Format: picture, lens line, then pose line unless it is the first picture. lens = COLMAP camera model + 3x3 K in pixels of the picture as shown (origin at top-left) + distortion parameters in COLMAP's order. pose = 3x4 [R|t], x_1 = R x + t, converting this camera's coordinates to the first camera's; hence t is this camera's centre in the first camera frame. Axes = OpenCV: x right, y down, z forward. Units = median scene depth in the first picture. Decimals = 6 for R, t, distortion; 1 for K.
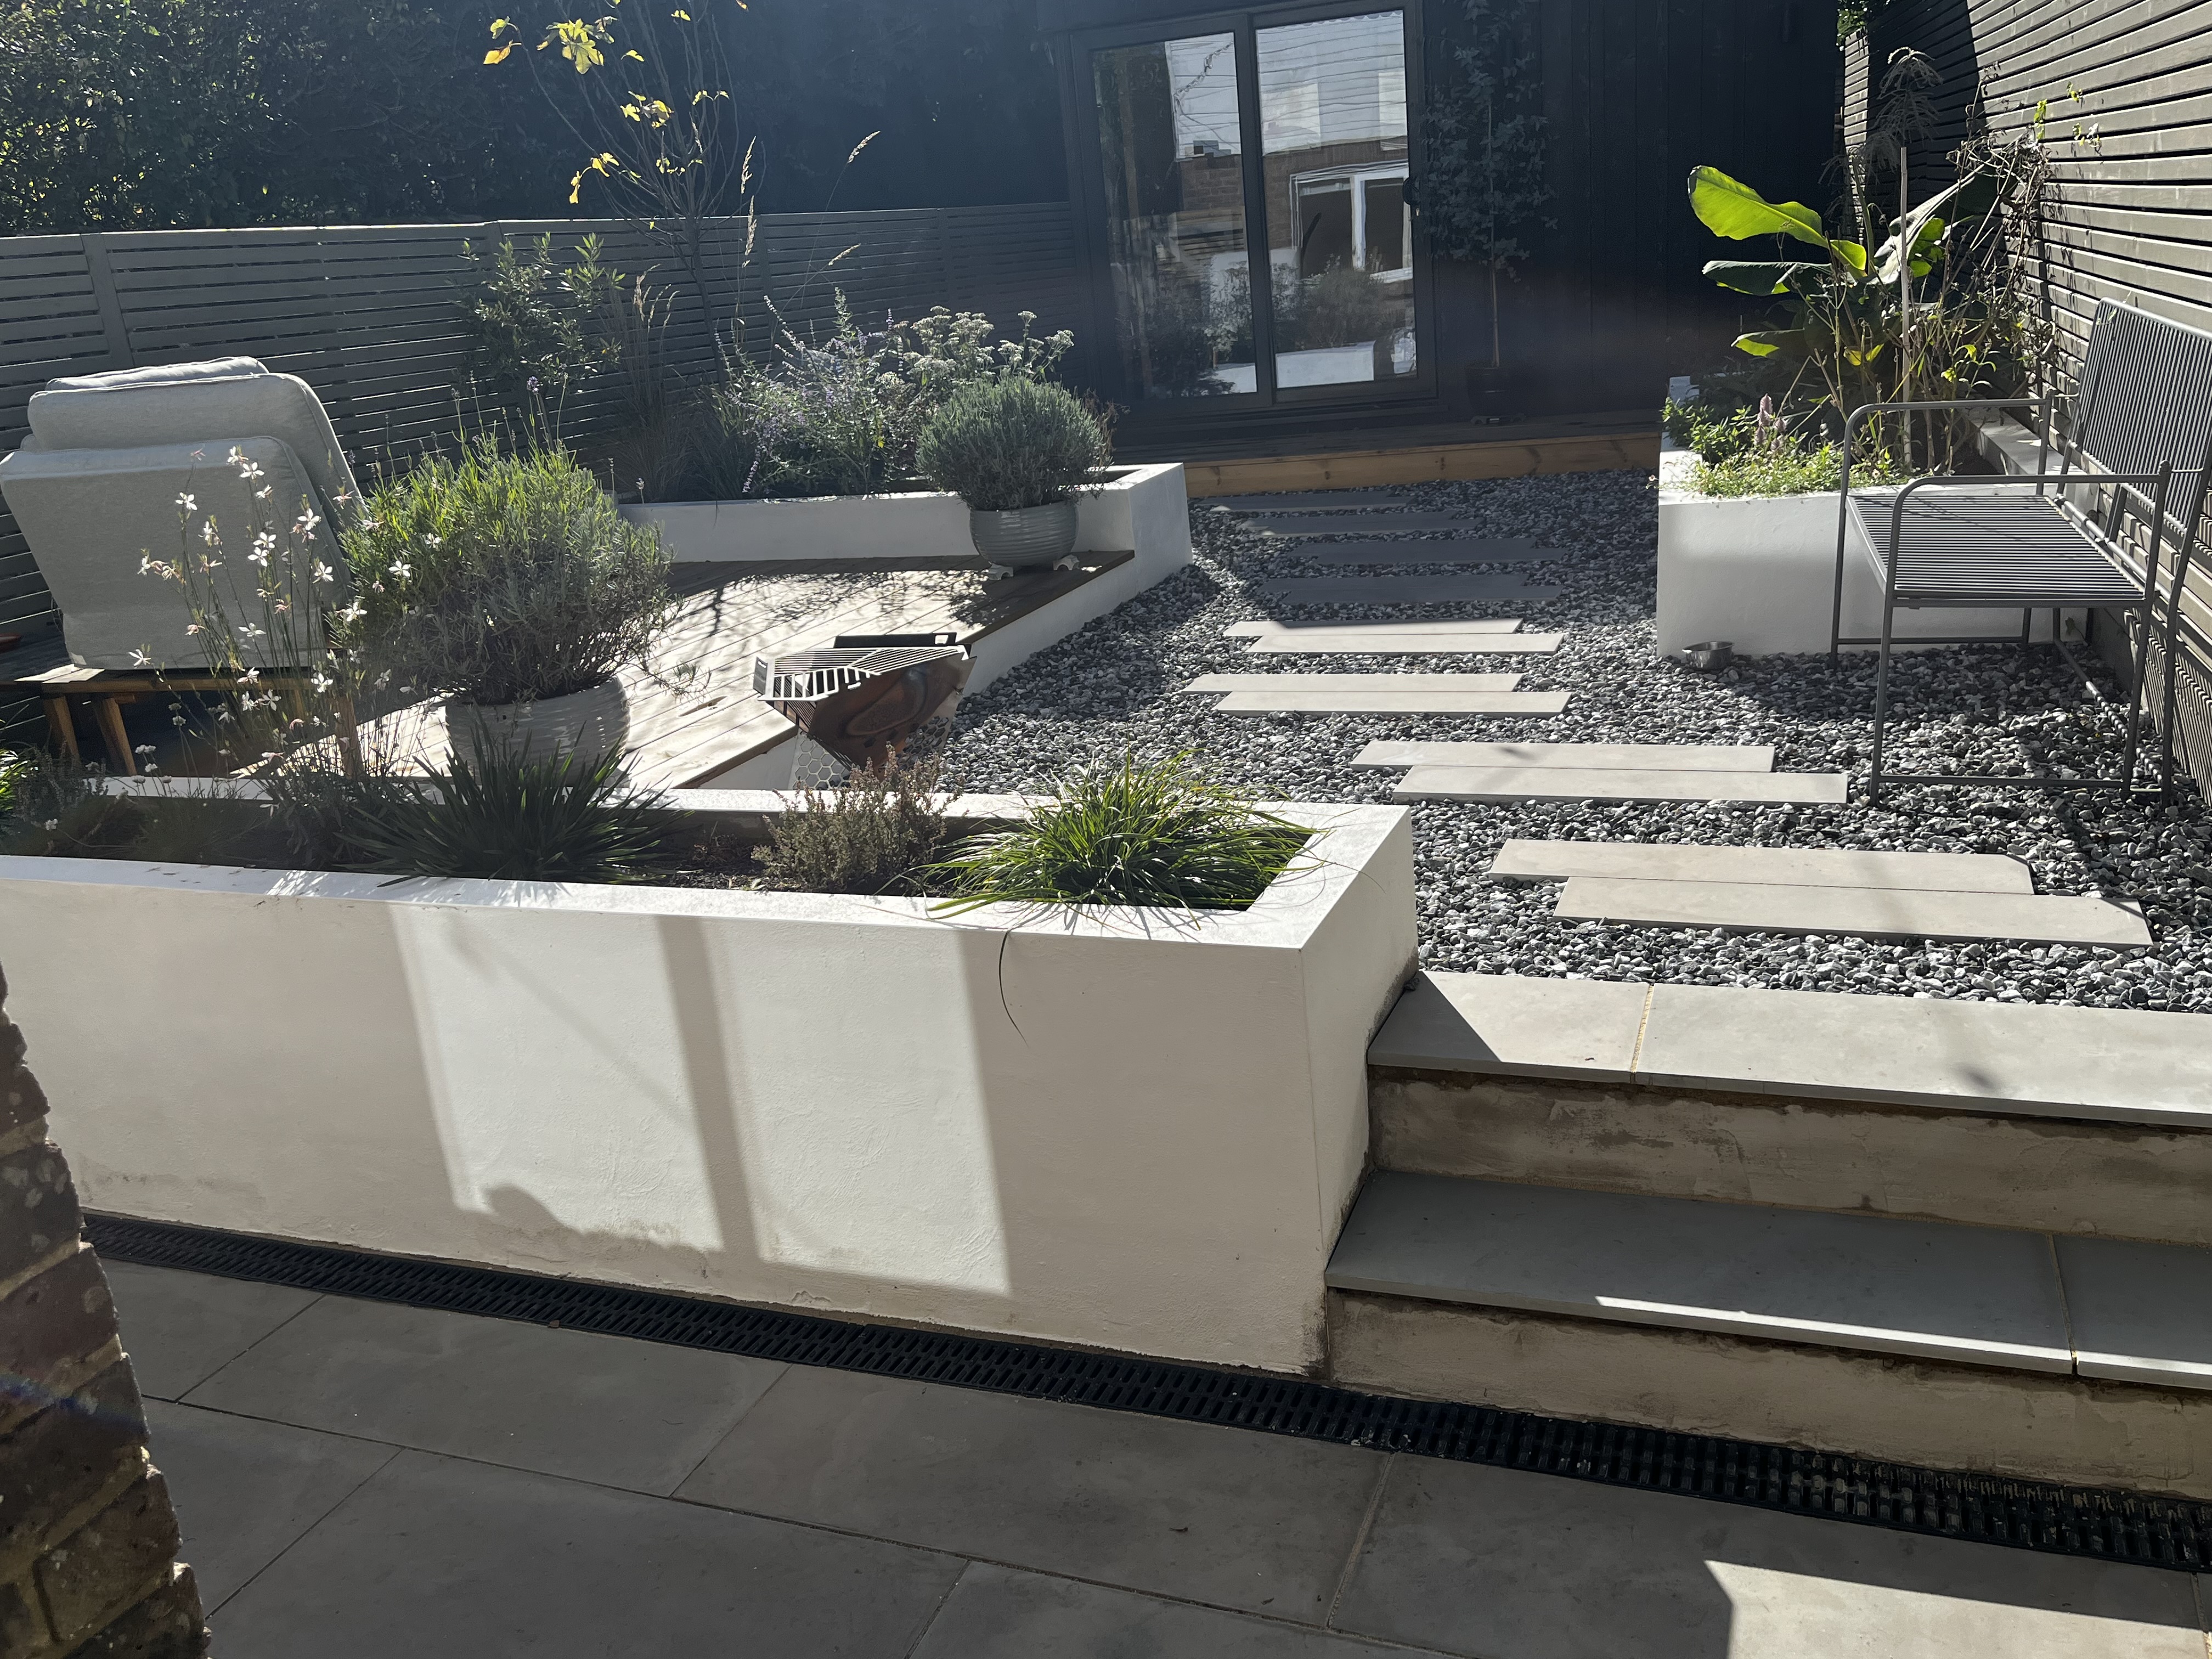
lens RADIAL K [[1799.7, 0, 1106.0], [0, 1799.7, 829.5], [0, 0, 1]] dist [0.068302, -0.092386]
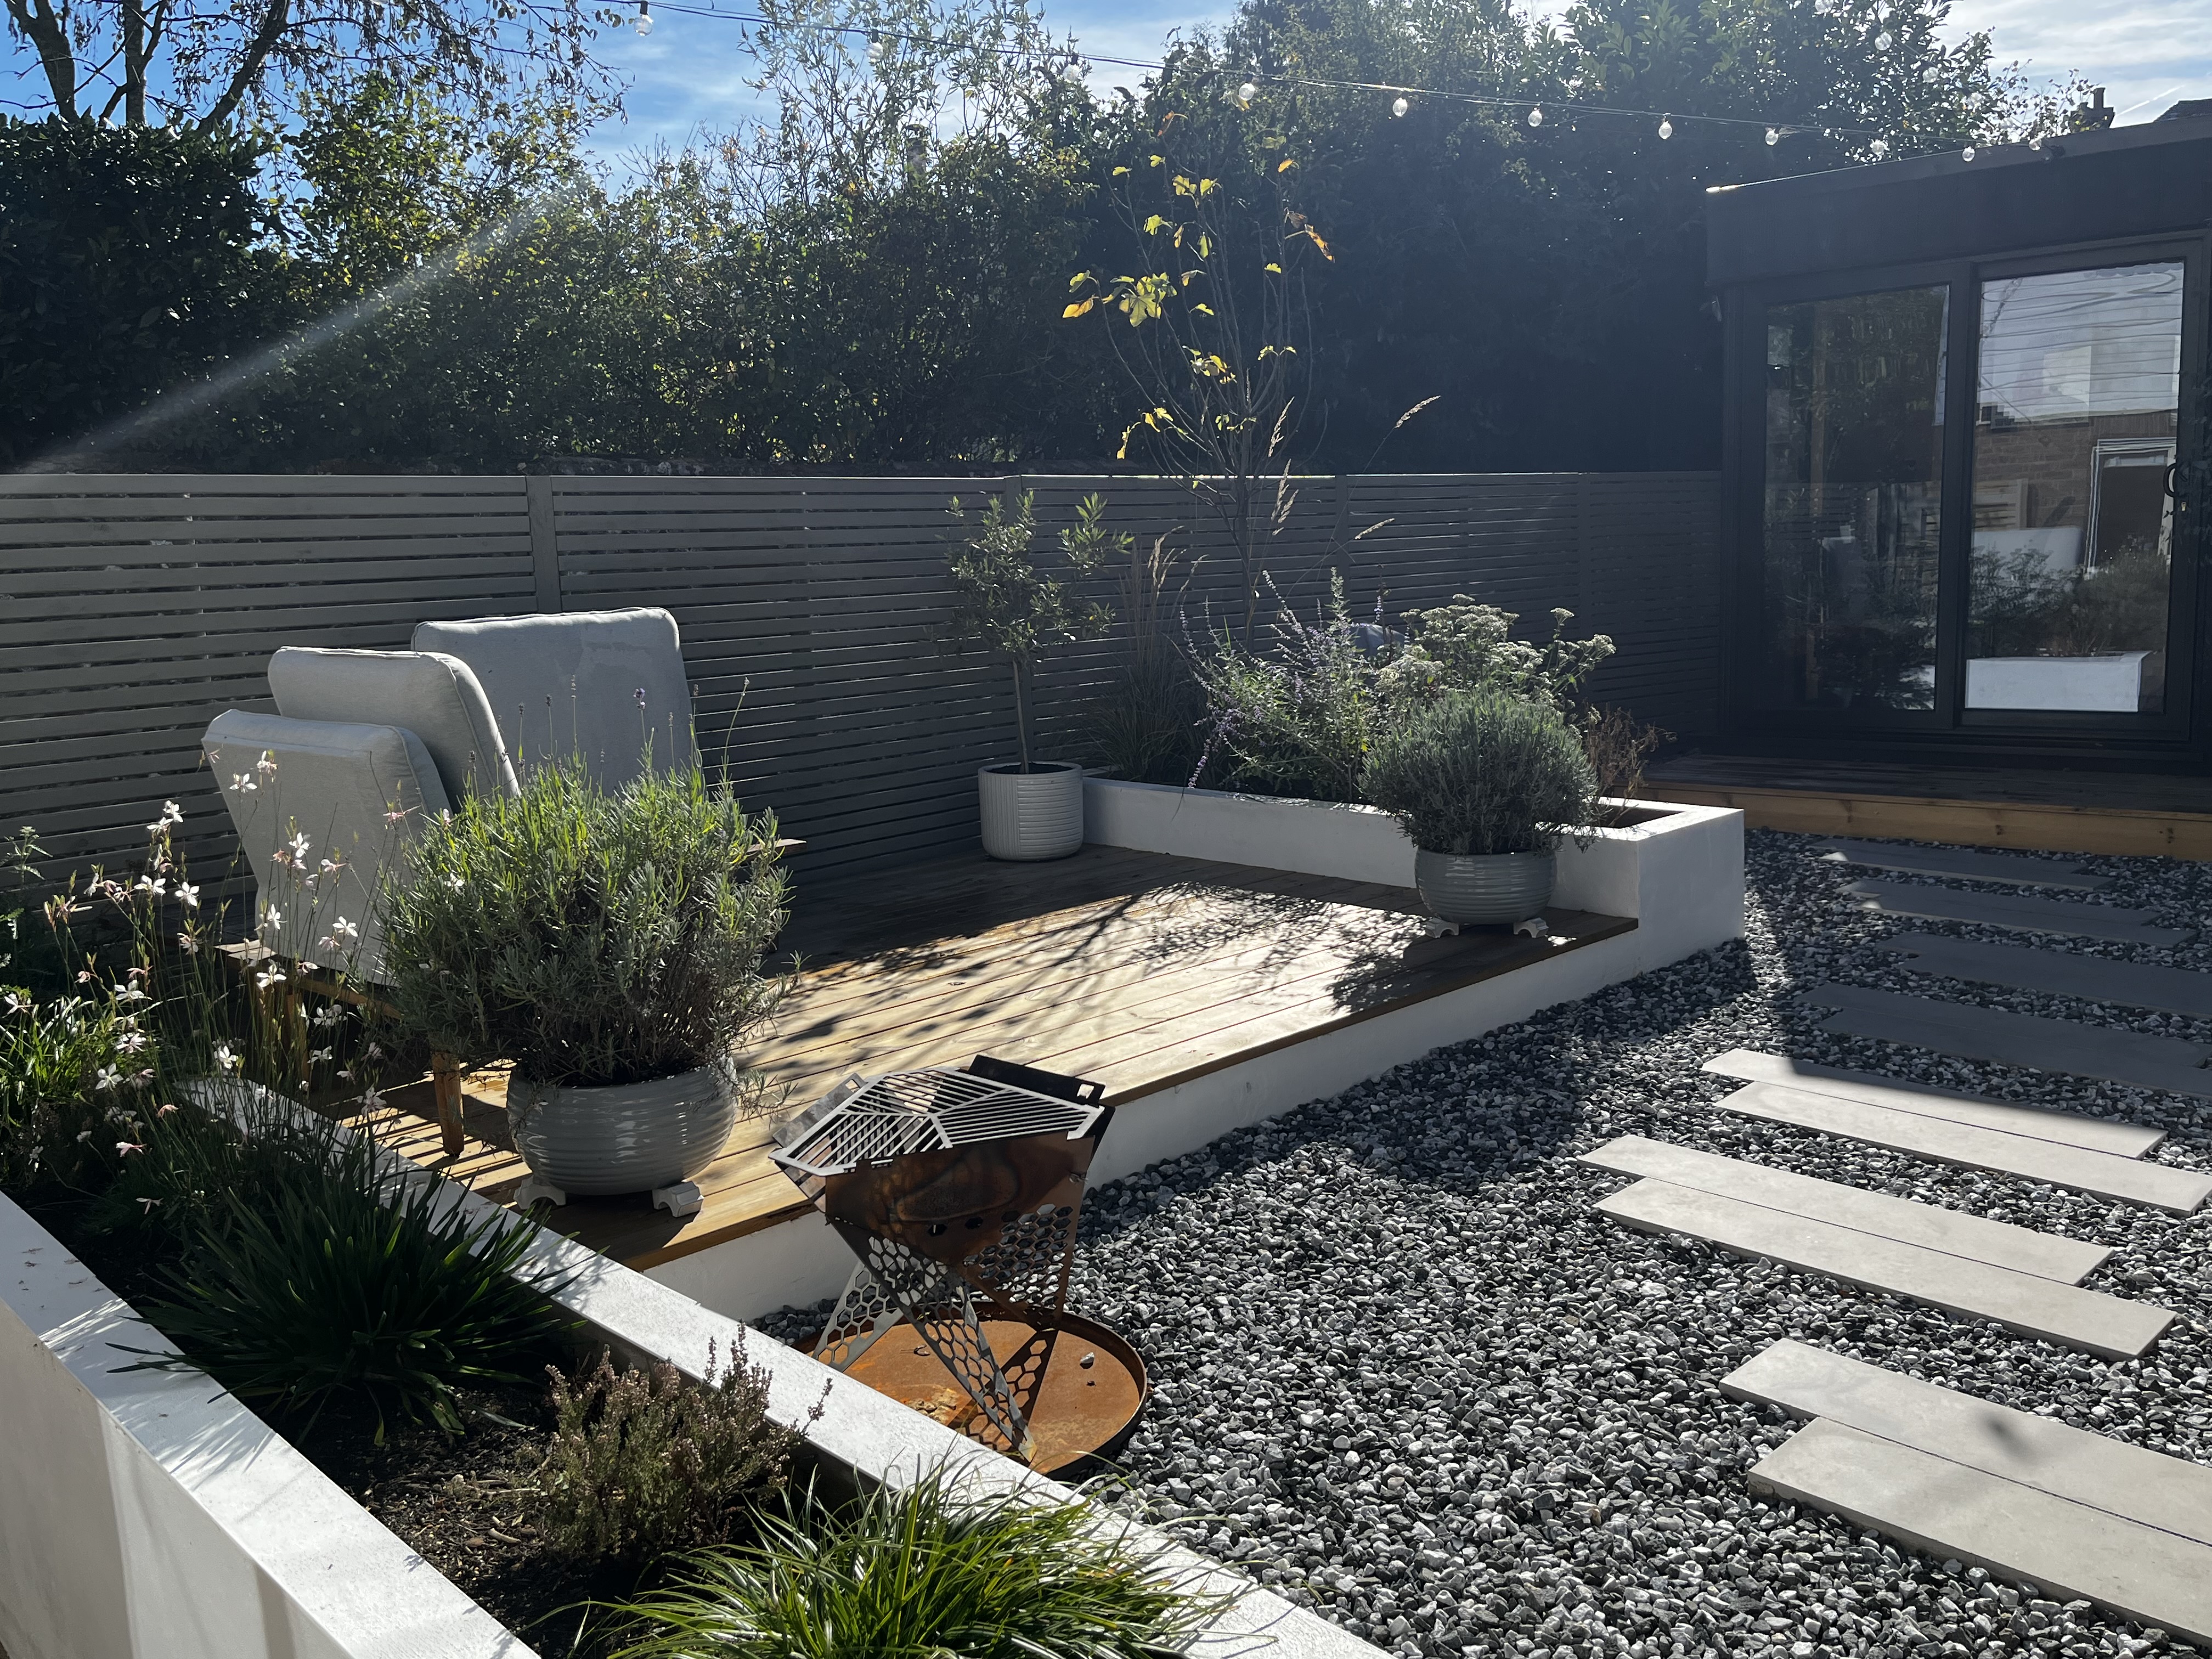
lens RADIAL K [[1799.7, 0, 1106.0], [0, 1799.7, 829.5], [0, 0, 1]] dist [0.068302, -0.092386]
pose [[0.912139, 0.122262, -0.391221, 0.130279], [-0.169412, 0.981588, -0.088228, -0.105353], [0.373231, 0.146753, 0.916058, 0.246015]]
